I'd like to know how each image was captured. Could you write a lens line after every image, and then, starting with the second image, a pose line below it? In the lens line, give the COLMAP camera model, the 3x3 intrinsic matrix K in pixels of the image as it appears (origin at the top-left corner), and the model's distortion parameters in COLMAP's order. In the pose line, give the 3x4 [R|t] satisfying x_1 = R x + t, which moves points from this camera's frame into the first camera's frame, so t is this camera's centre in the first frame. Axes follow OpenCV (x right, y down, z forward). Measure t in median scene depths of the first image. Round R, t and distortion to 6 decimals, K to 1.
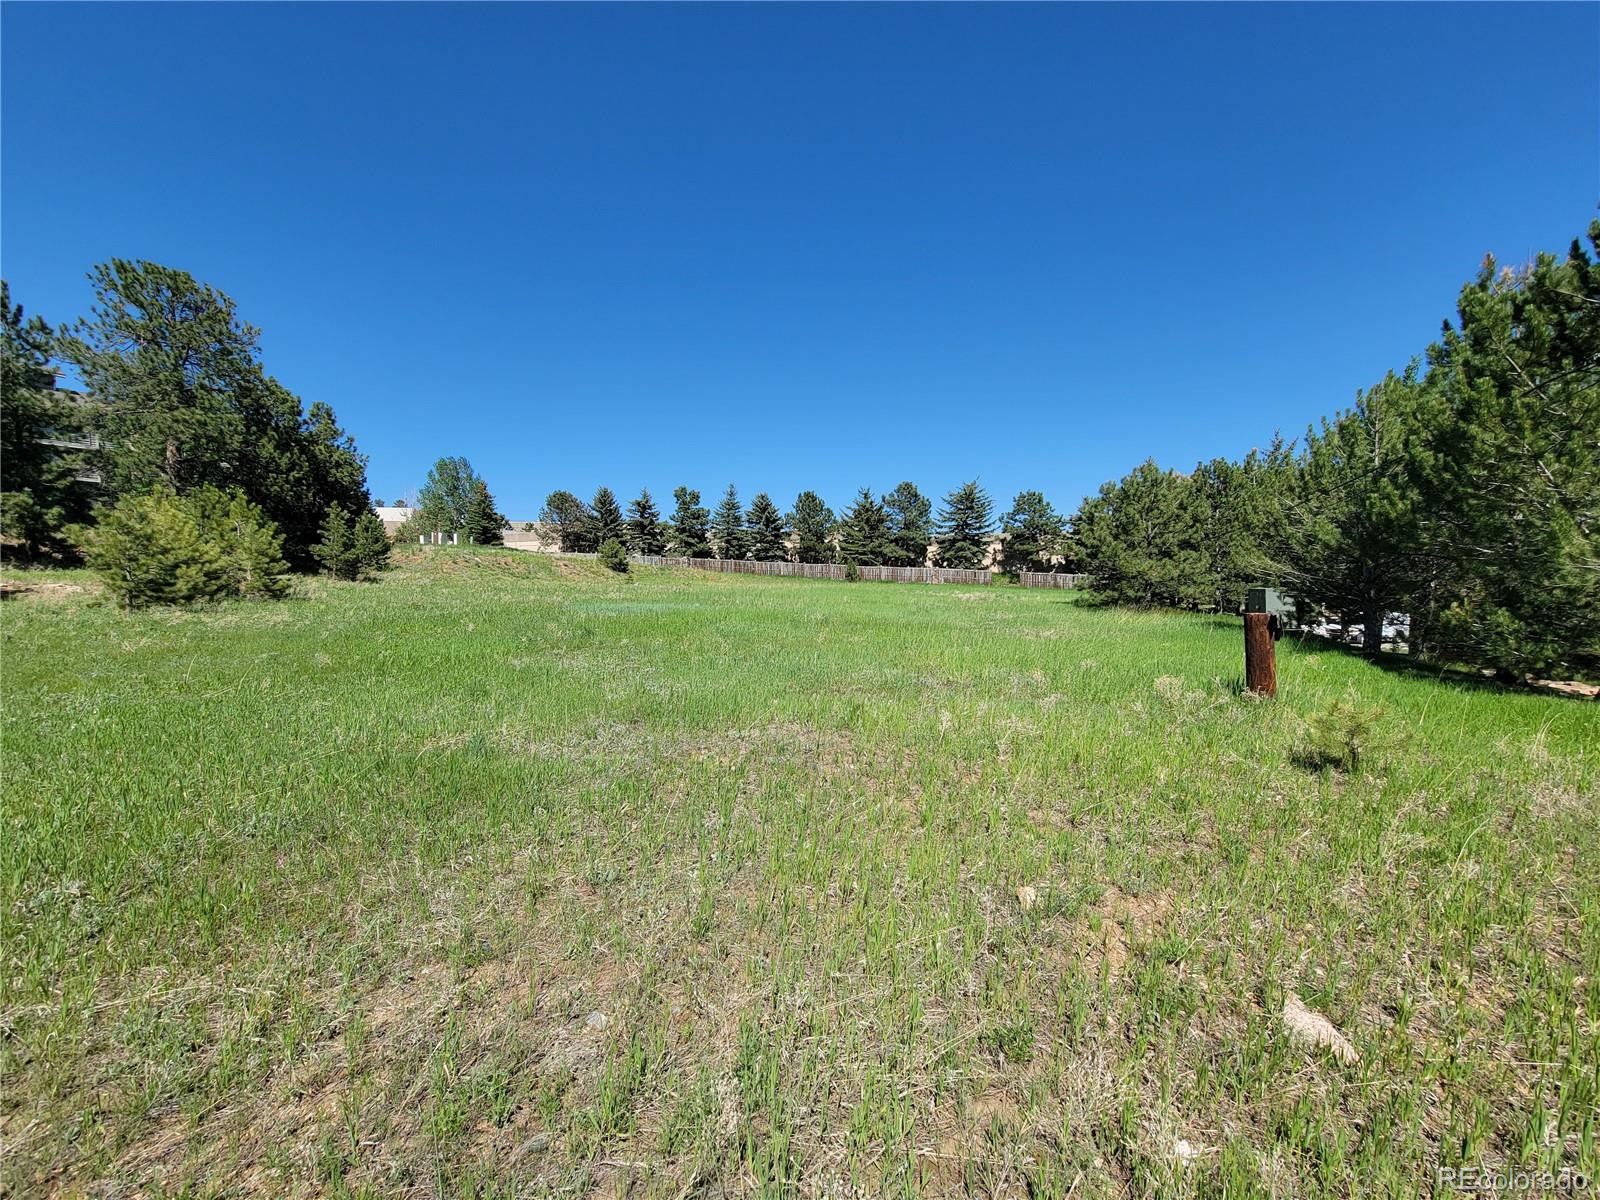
lens RADIAL K [[647.1, 0, 800.0], [0, 647.1, 600.0], [0, 0, 1]] dist [-0.000608, -0.000050]
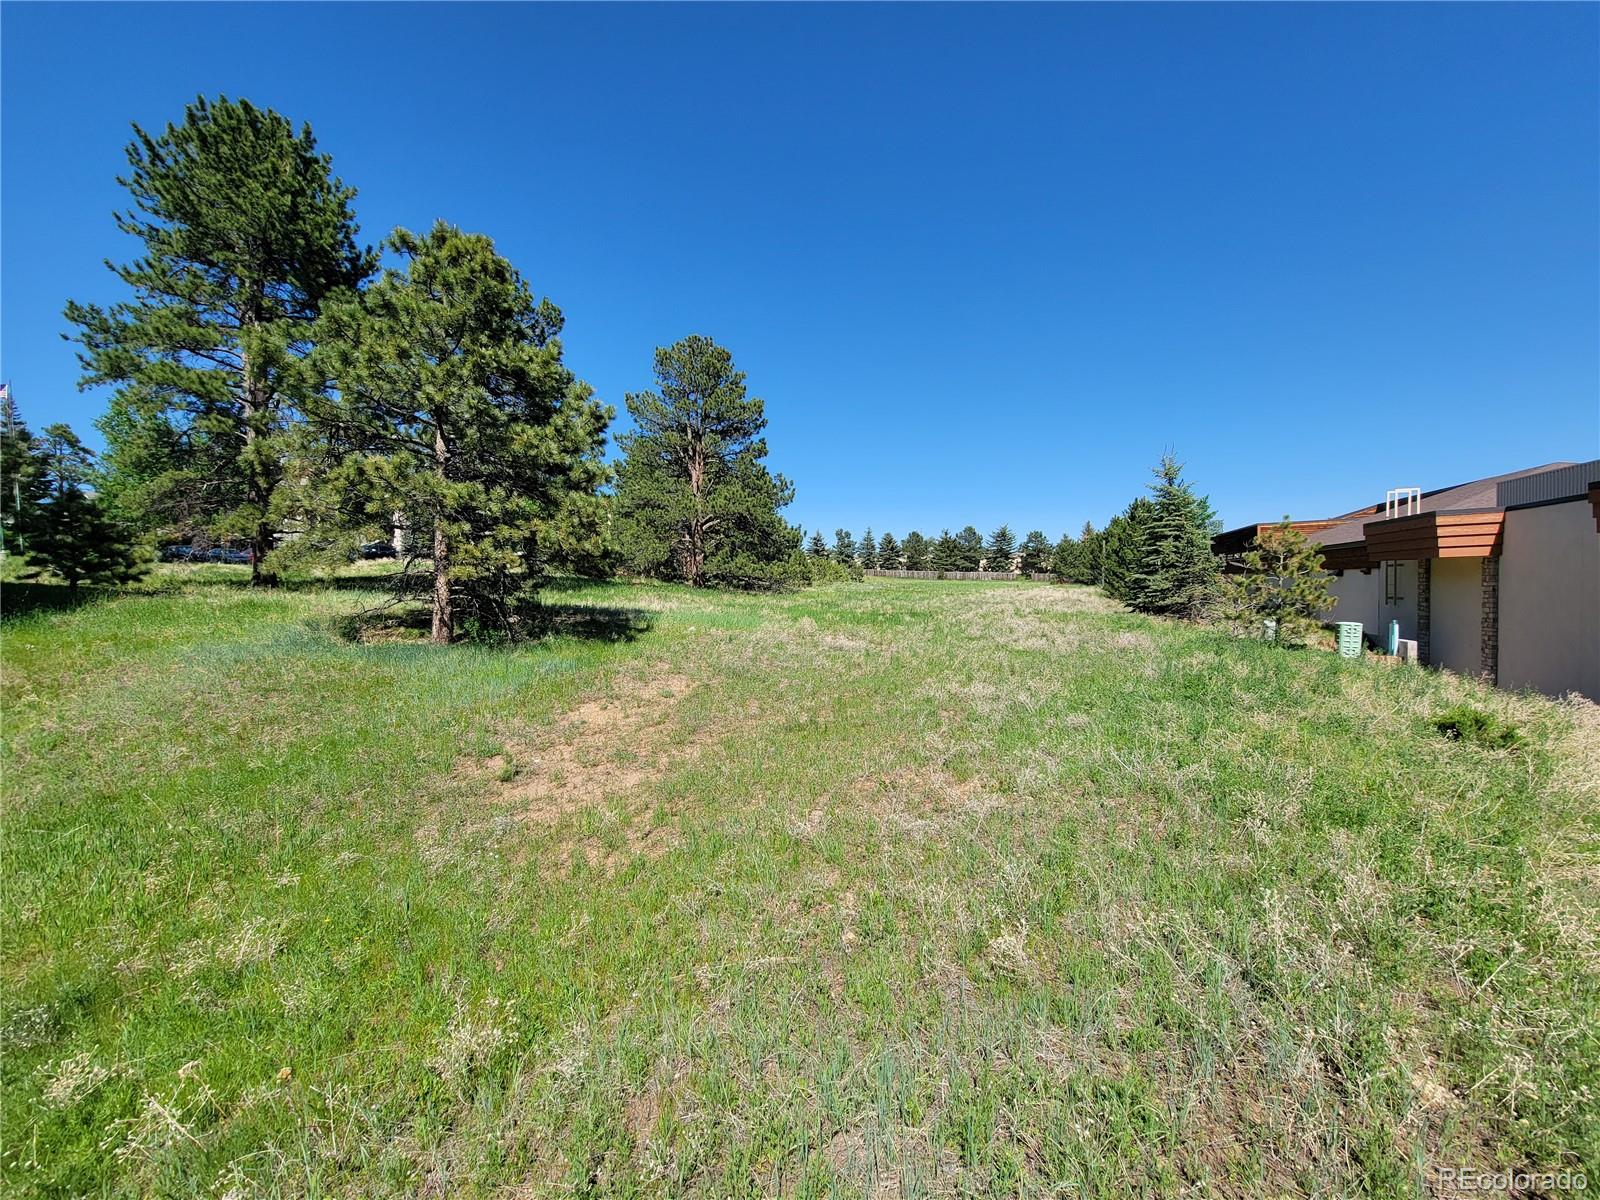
lens RADIAL K [[647.1, 0, 800.0], [0, 647.1, 600.0], [0, 0, 1]] dist [-0.000608, -0.000050]
pose [[0.999856, -0.014275, -0.009127, -0.306494], [0.014108, 0.999736, -0.018118, 0.057056], [0.009384, 0.017986, 0.999794, -0.860057]]
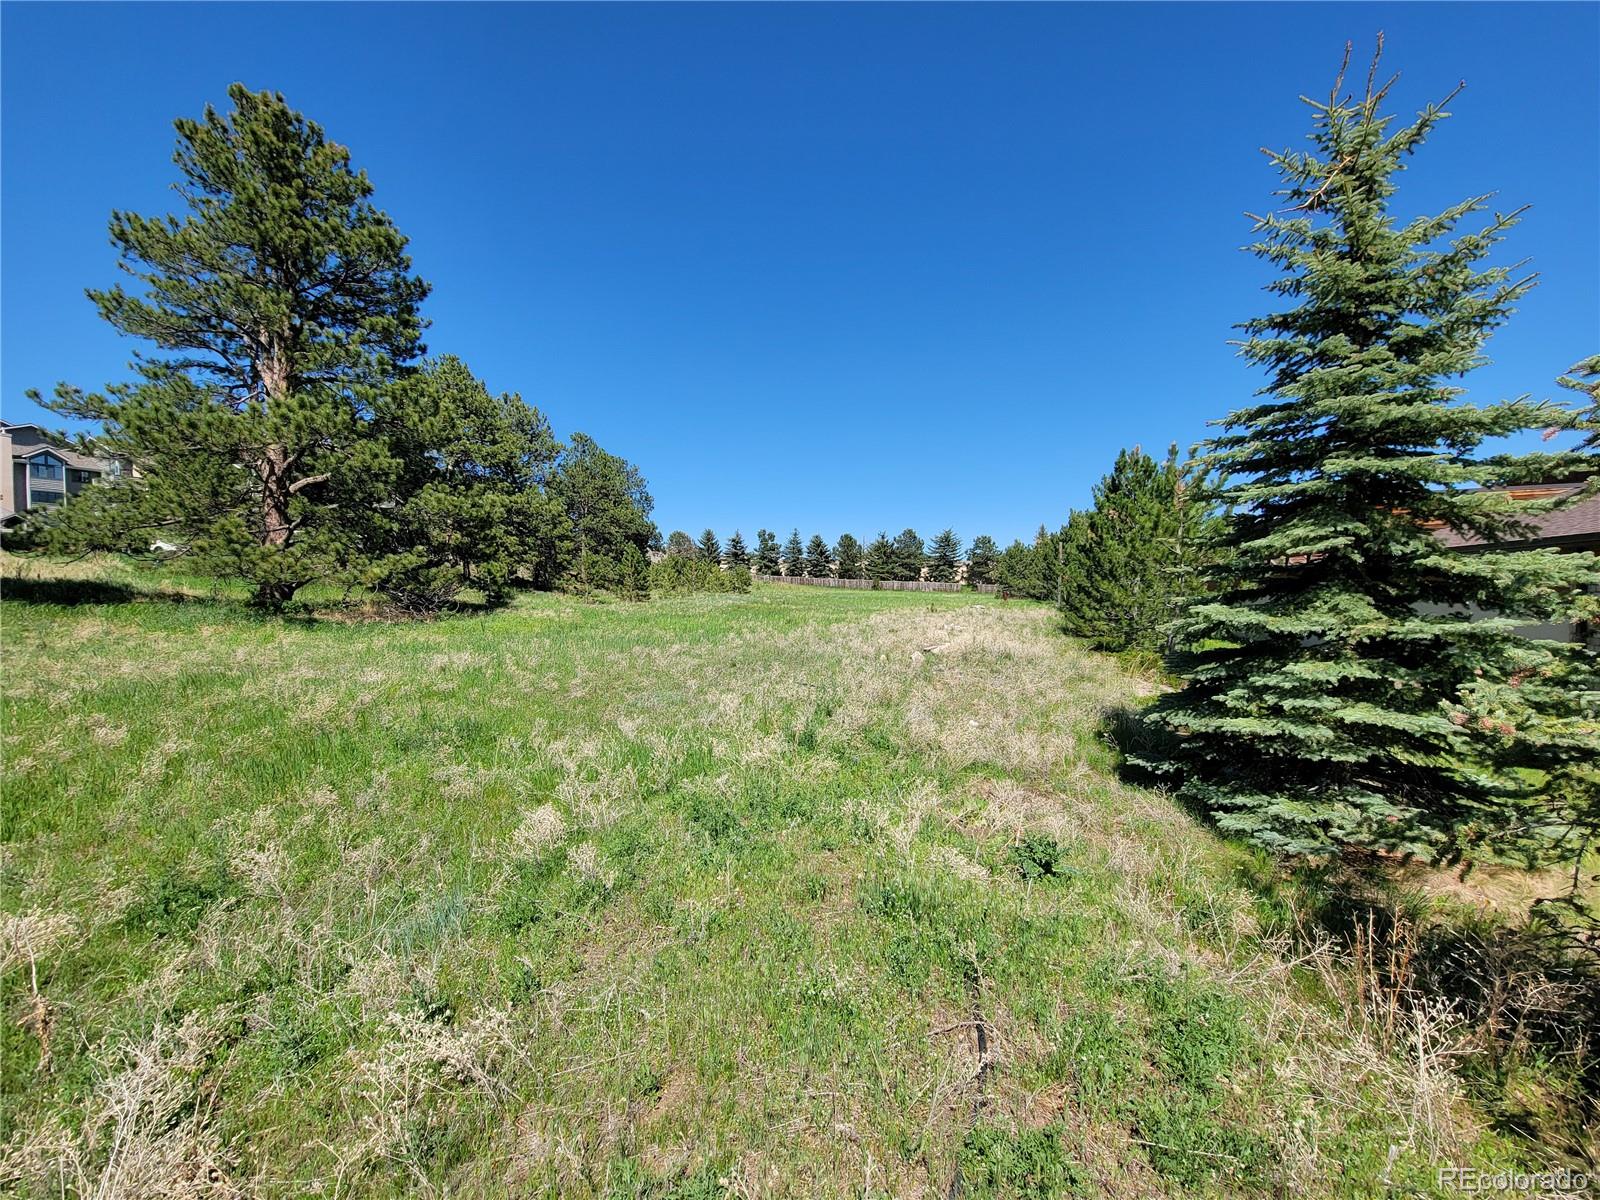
lens RADIAL K [[647.1, 0, 800.0], [0, 647.1, 600.0], [0, 0, 1]] dist [-0.000608, -0.000050]
pose [[0.998745, -0.000296, 0.050074, -0.187671], [0.001728, 0.999591, -0.028544, 0.041358], [-0.050045, 0.028595, 0.998338, -0.597454]]
